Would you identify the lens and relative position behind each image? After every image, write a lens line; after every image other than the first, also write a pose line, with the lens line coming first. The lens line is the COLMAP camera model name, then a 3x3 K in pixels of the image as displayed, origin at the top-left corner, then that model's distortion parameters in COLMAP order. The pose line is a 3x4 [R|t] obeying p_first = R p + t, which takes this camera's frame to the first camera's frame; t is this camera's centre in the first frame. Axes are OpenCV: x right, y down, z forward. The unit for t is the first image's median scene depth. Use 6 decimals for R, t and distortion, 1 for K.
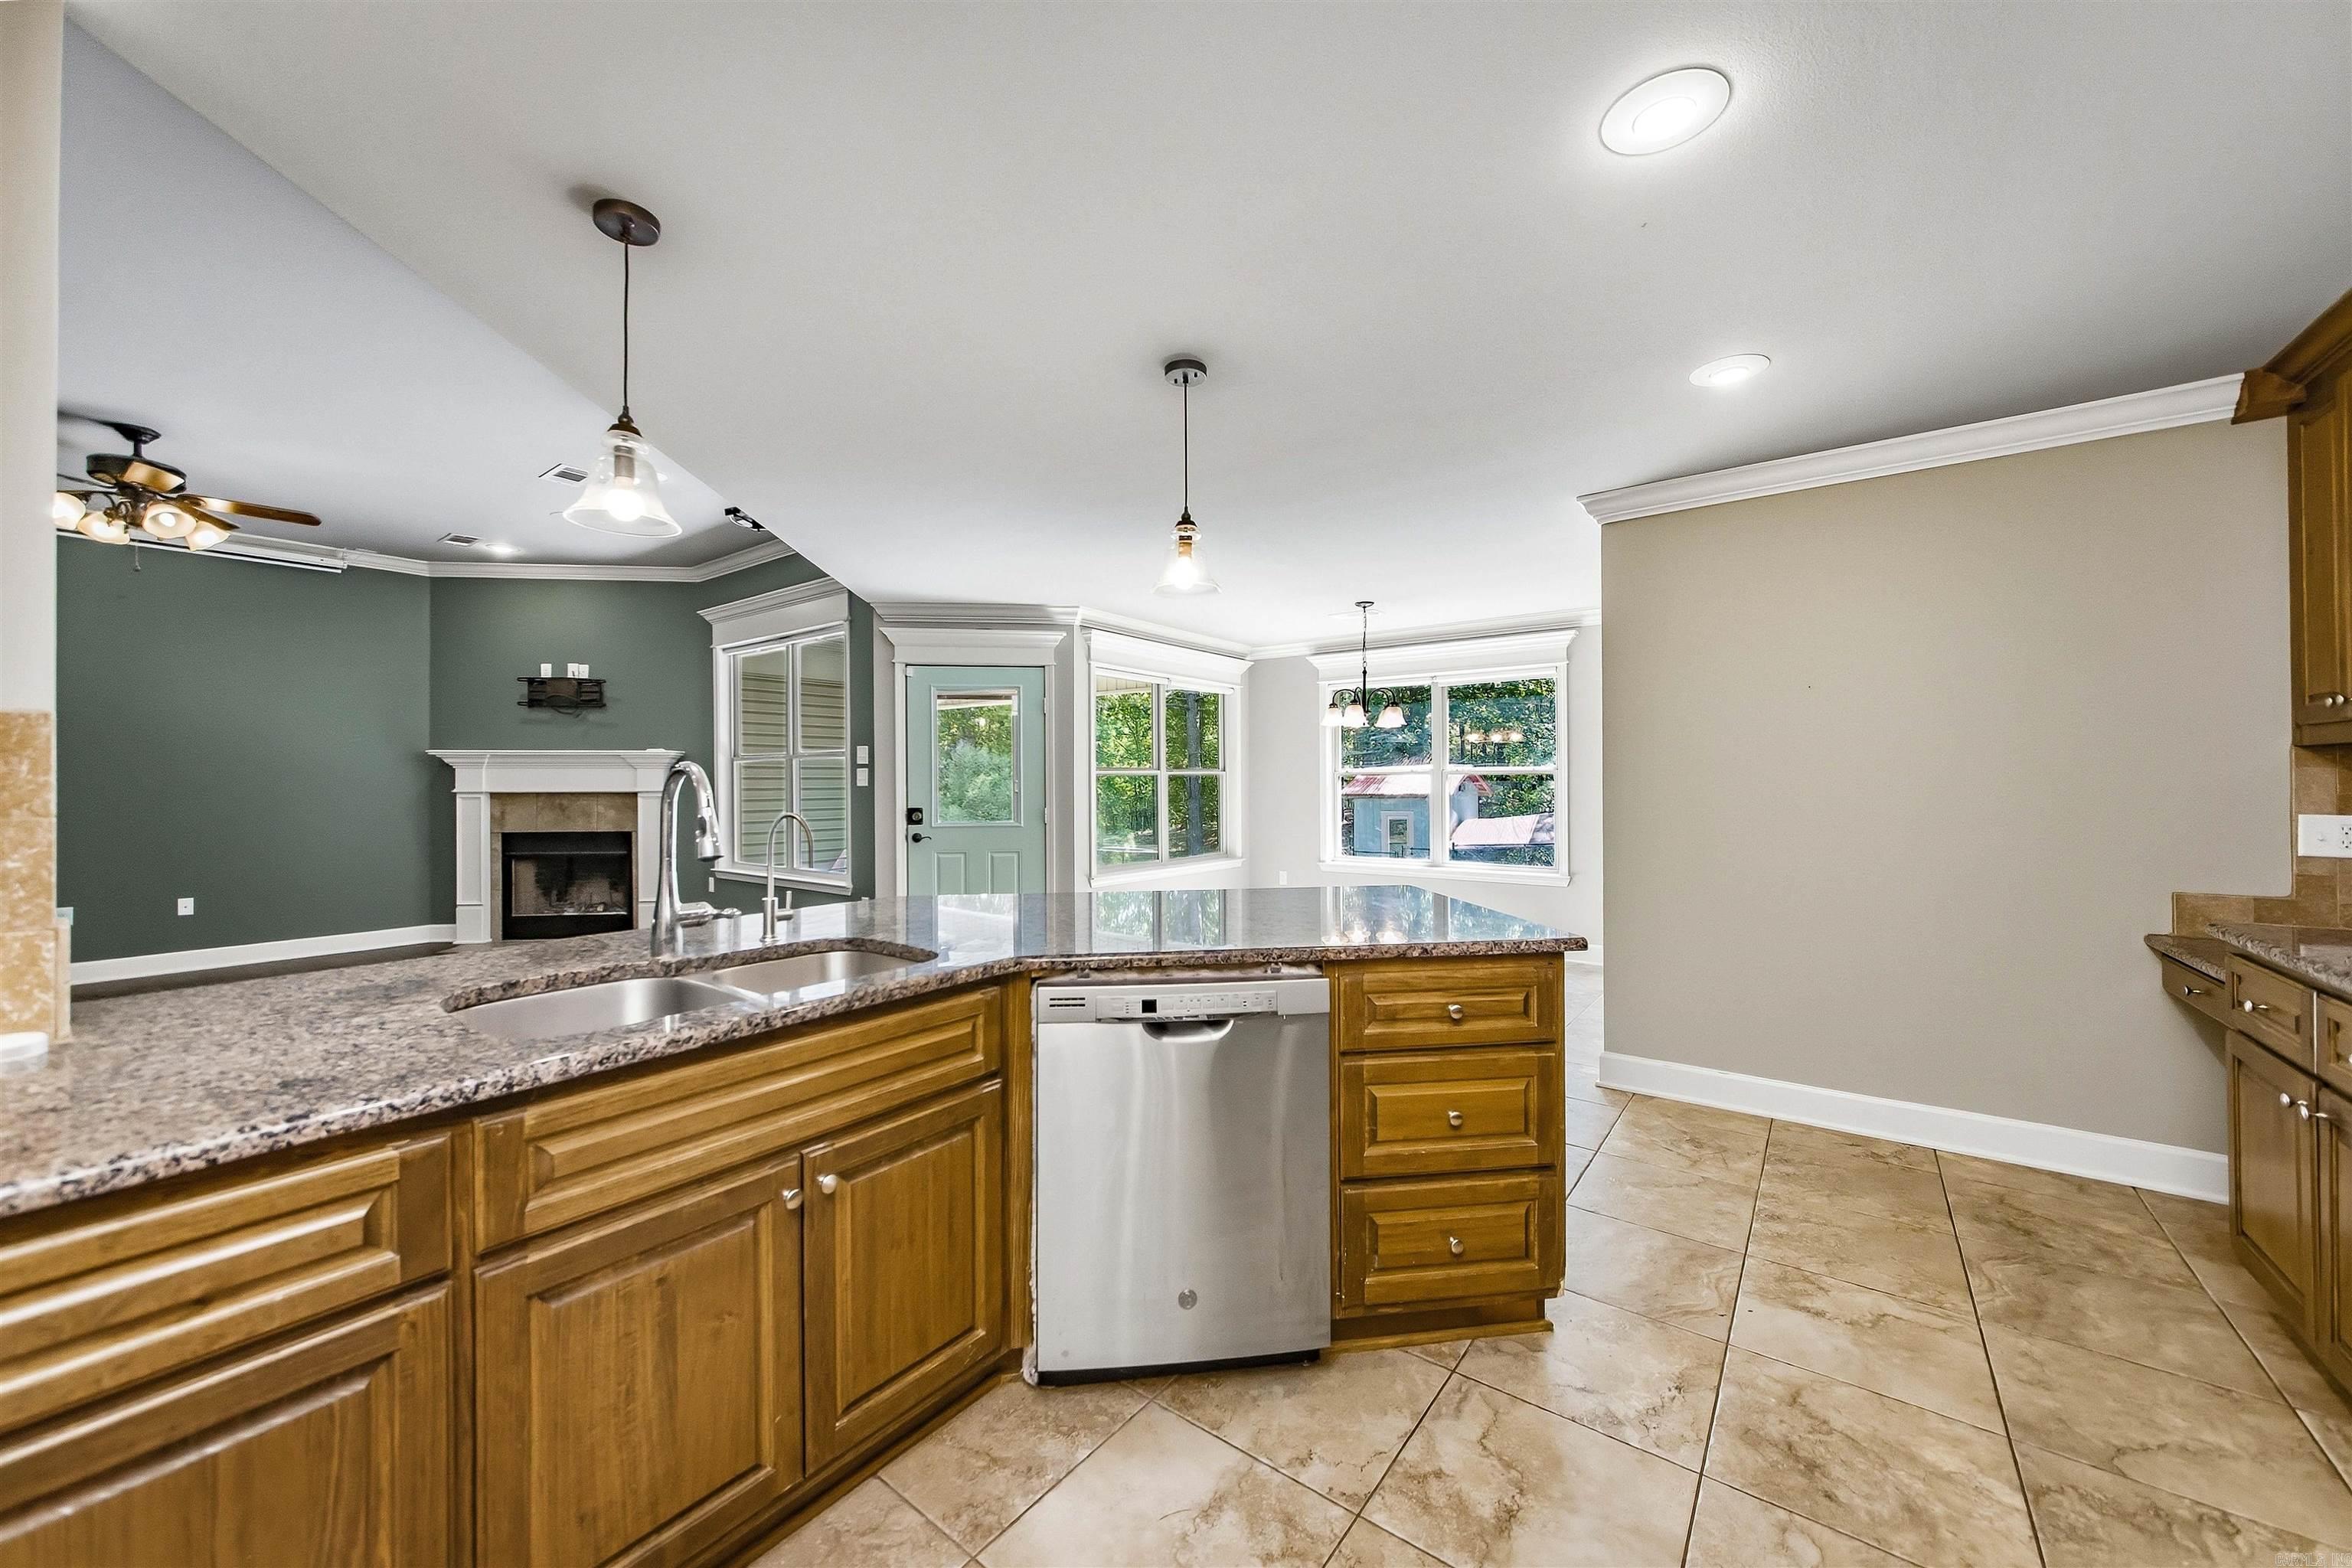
lens RADIAL K [[886.3, 0, 1181.0], [0, 886.3, 775.9], [0, 0, 1]] dist [-0.009924, 0.002053]
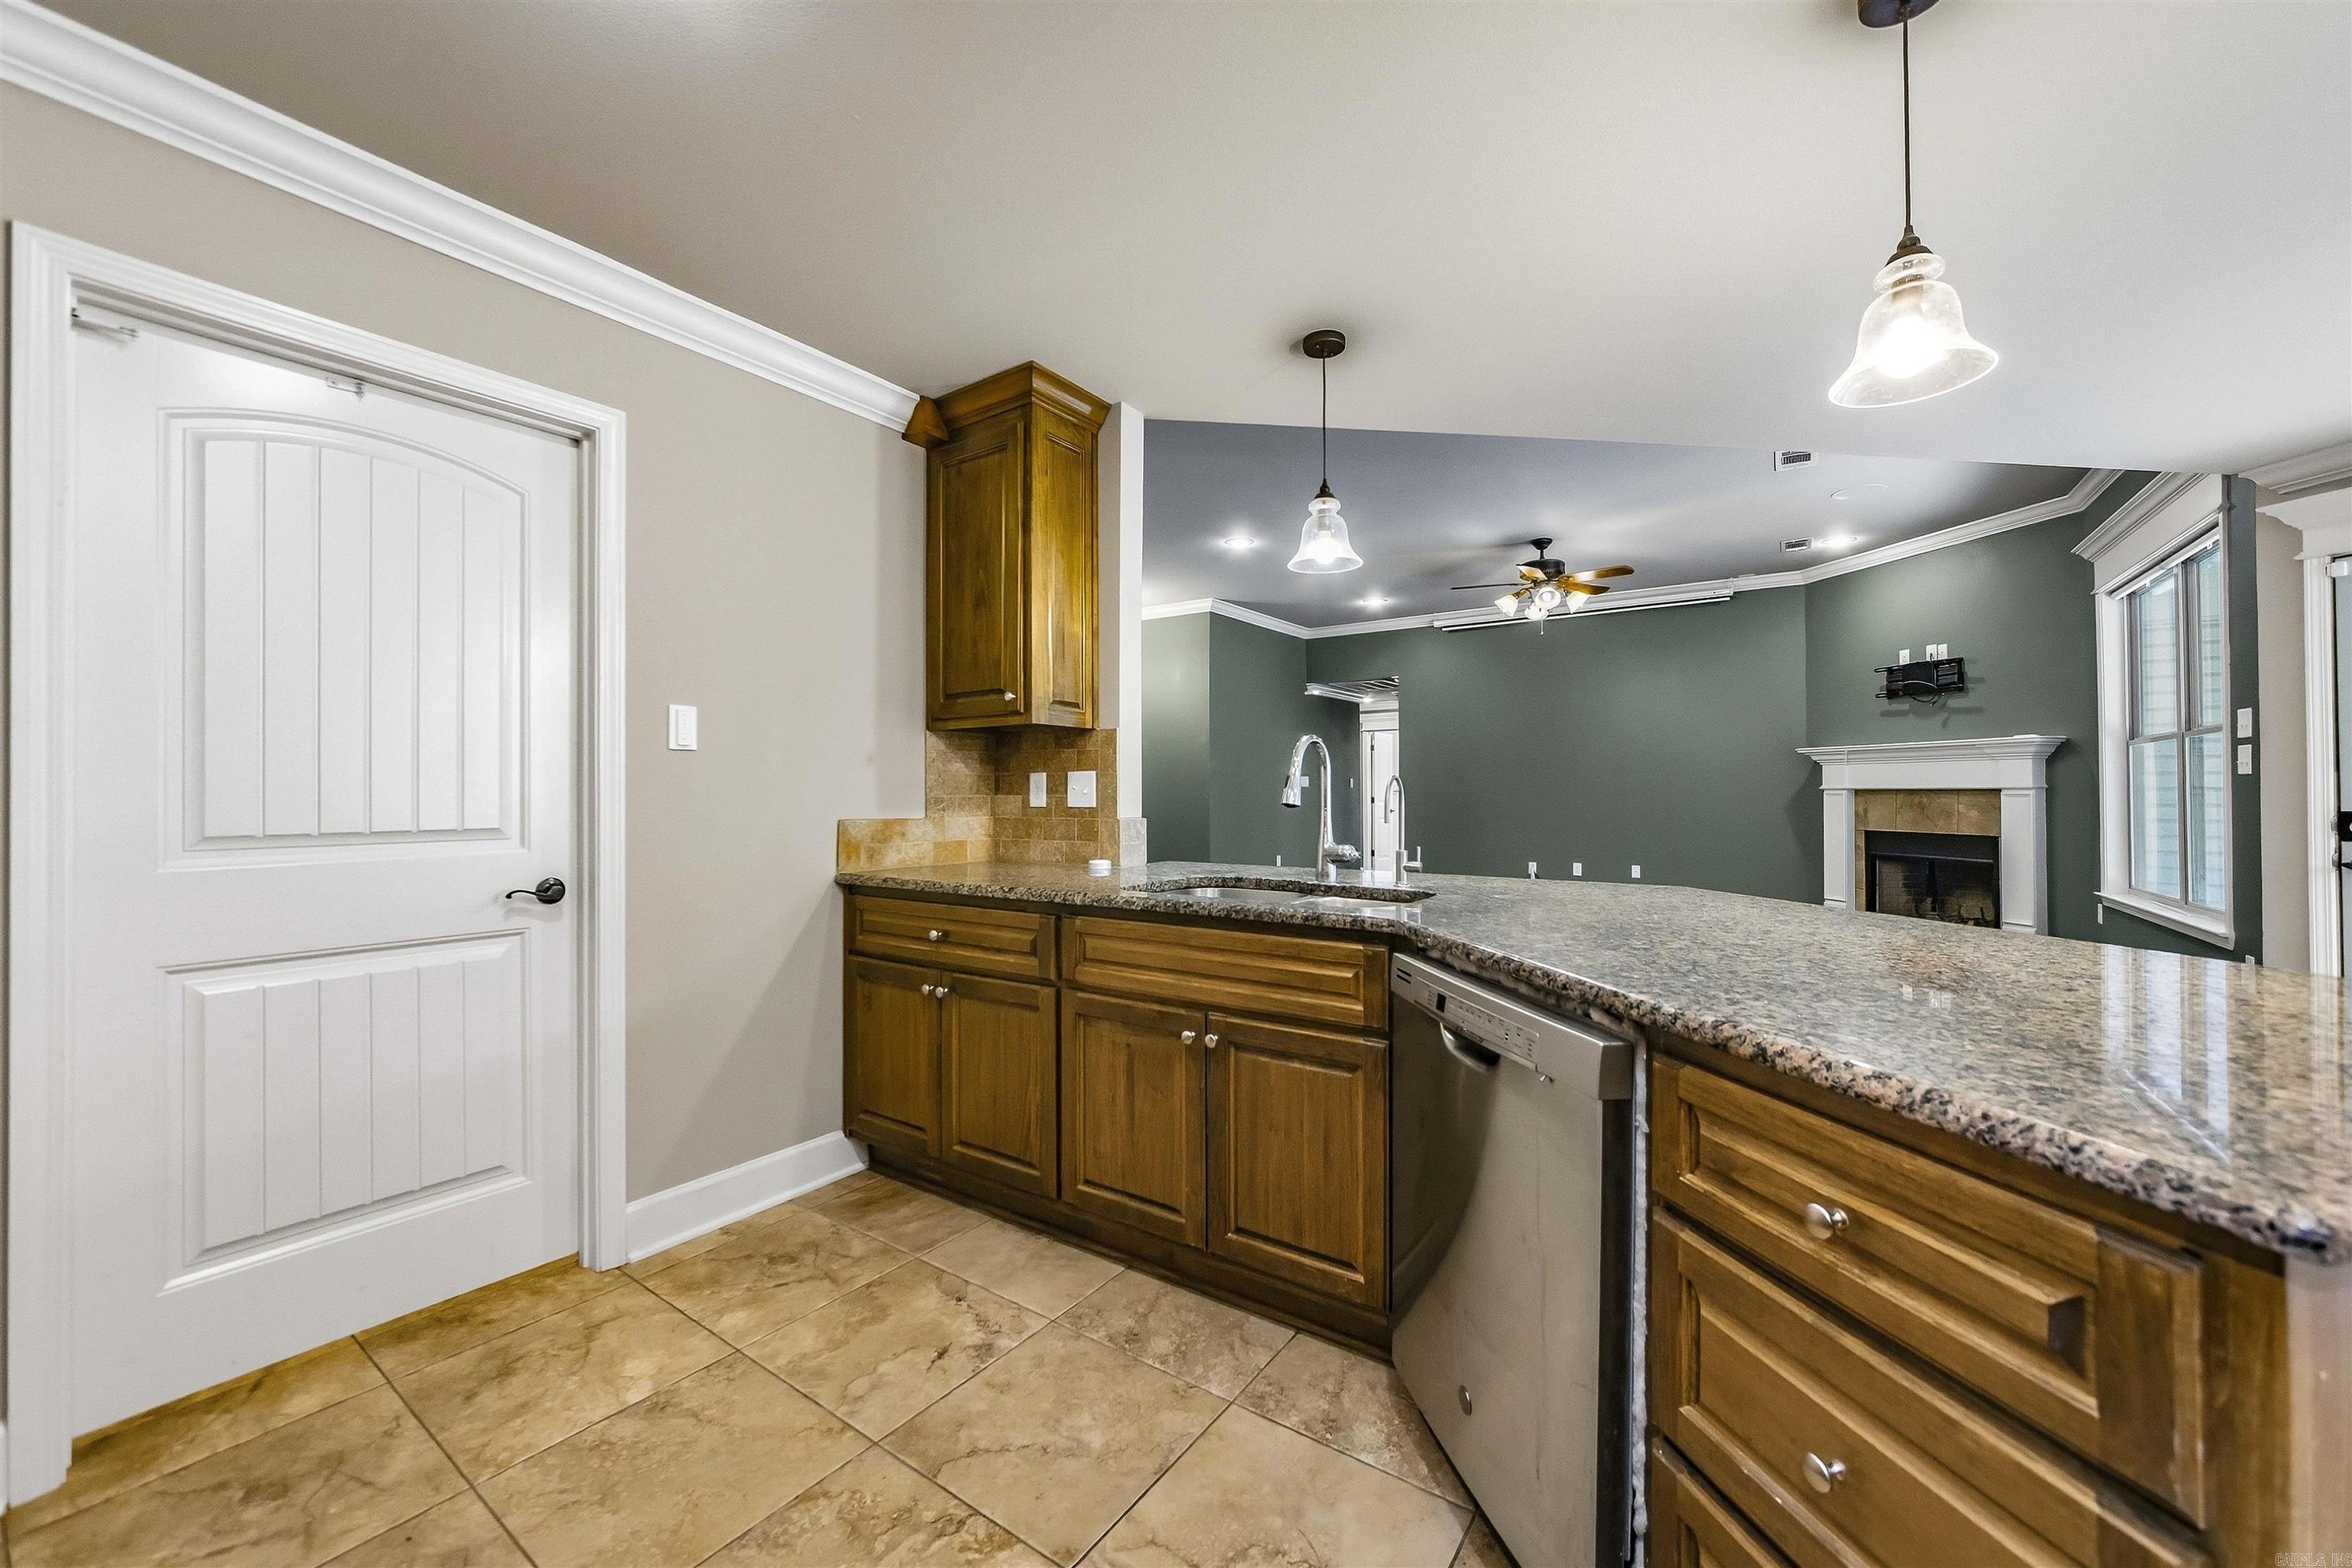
lens RADIAL K [[886.3, 0, 1132.6], [0, 886.3, 789.8], [0, 0, 1]] dist [-0.009924, 0.002053]
pose [[0.007053, 0.001659, -0.999974, 0.518607], [0.001846, 0.999997, 0.001672, 0.043332], [0.999973, -0.001858, 0.007050, 0.481643]]
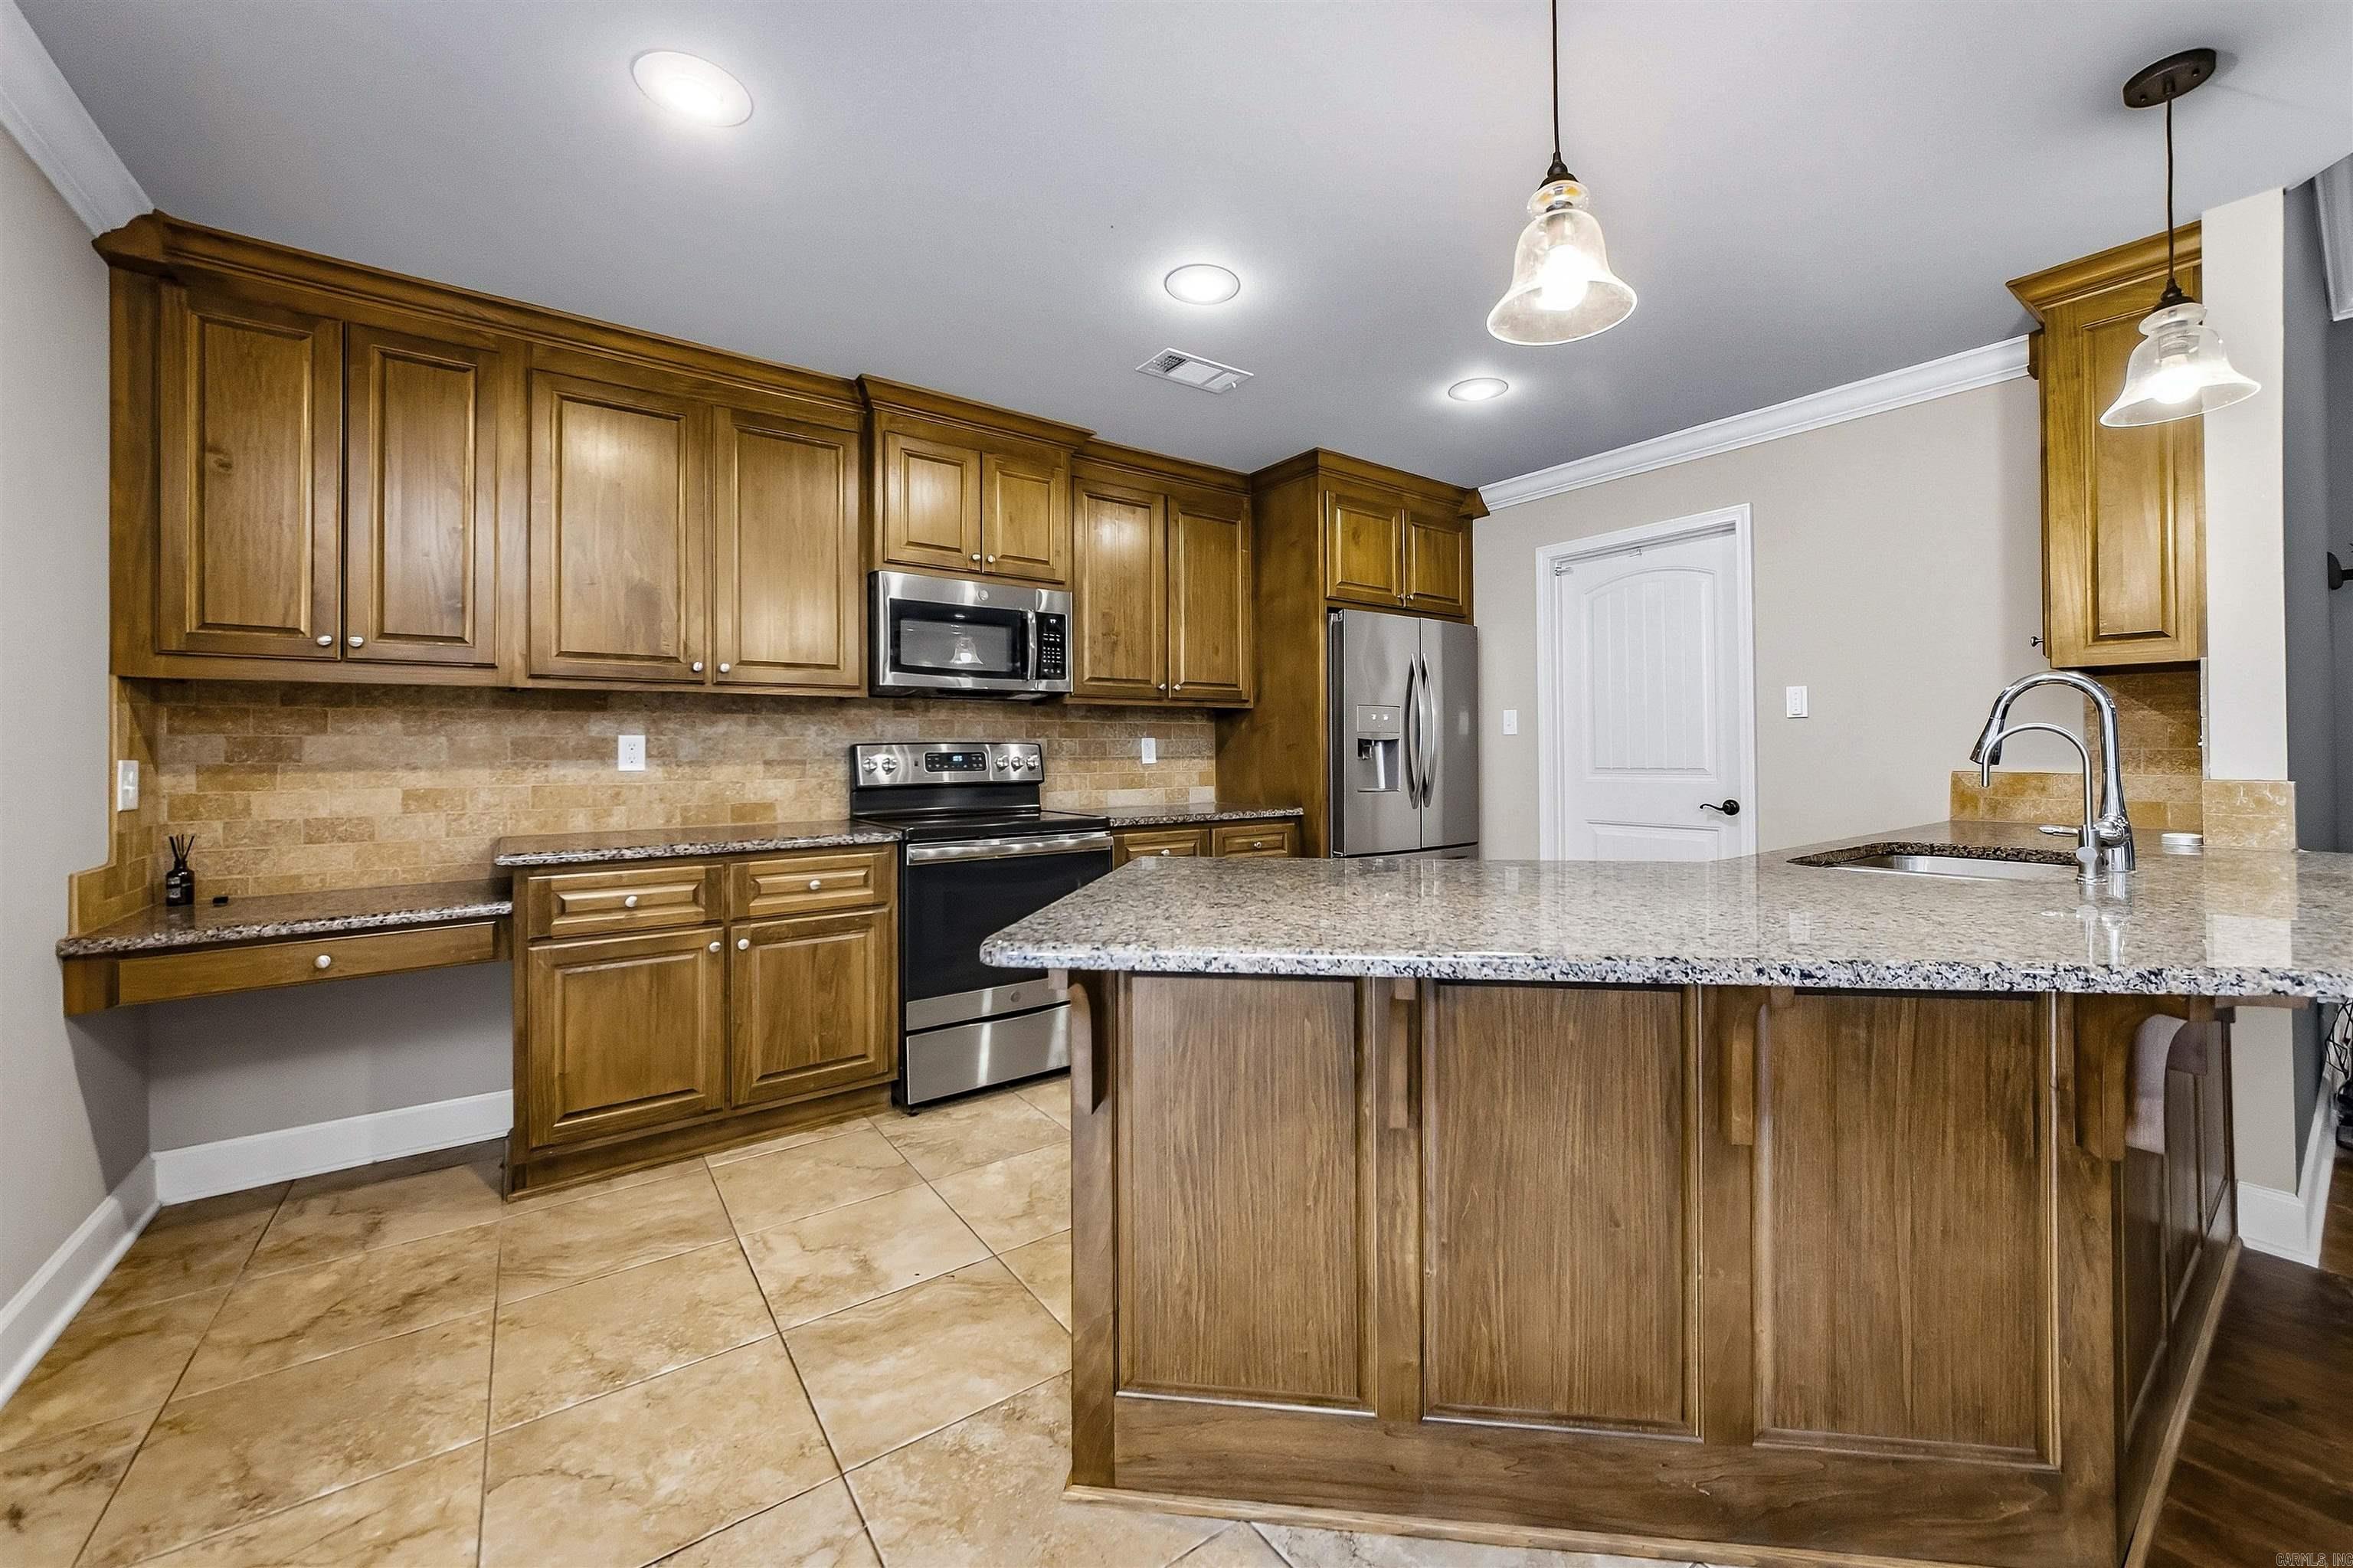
lens RADIAL K [[886.7, 0, 1217.8], [0, 886.7, 744.8], [0, 0, 1]] dist [-0.009924, 0.002053]
pose [[-0.961931, 0.013416, 0.272961, 0.065095], [0.010579, 0.999874, -0.011862, 0.050151], [-0.273086, -0.008523, -0.961952, 1.503795]]
